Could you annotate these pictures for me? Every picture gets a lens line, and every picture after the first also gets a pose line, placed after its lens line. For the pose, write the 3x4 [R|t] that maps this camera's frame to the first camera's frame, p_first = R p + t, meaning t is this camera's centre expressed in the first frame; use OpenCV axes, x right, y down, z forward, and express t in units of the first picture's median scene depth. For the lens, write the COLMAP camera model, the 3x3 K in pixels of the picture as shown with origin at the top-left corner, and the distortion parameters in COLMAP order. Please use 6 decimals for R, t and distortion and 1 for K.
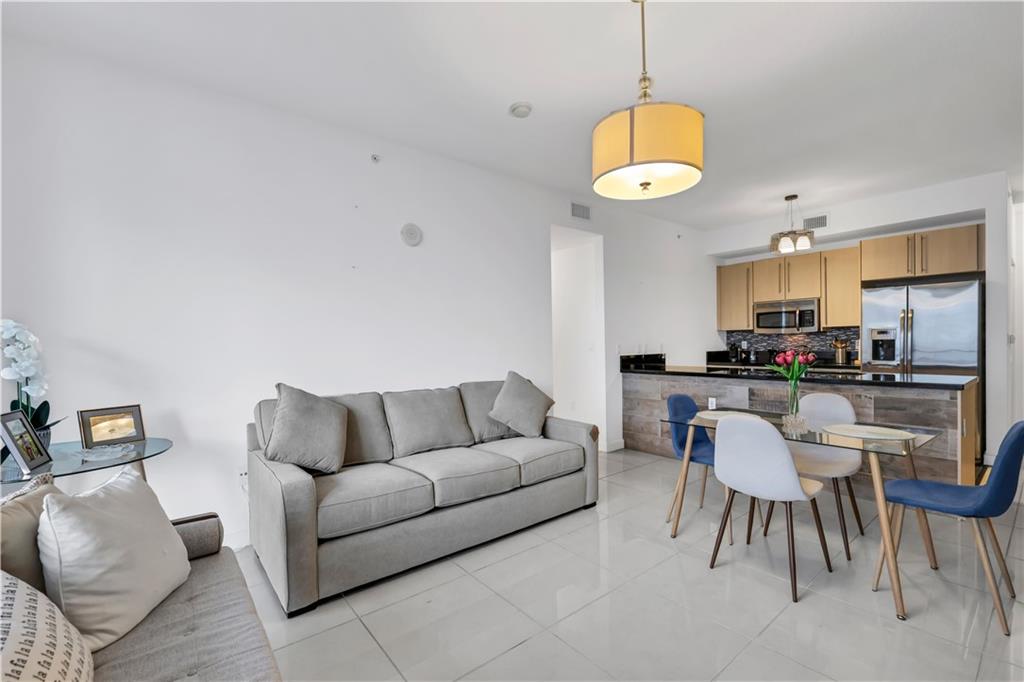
lens RADIAL K [[439.8, 0, 519.5], [0, 439.8, 349.1], [0, 0, 1]] dist [-0.000719, 0.000240]
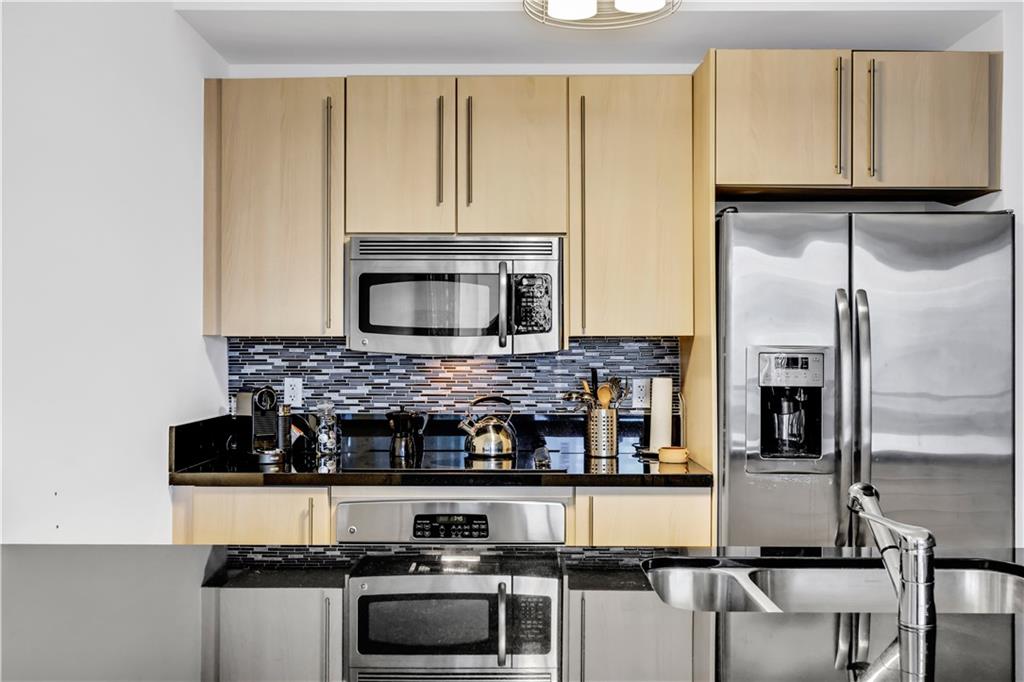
lens RADIAL K [[940.5, 0, 512.0], [0, 940.5, 341.0], [0, 0, 1]] dist [0.000803, 0.001041]
pose [[0.643225, 0.021344, 0.765380, 0.226756], [-0.001047, 0.999635, -0.026997, -0.036346], [-0.765677, 0.016564, 0.643012, 0.759817]]
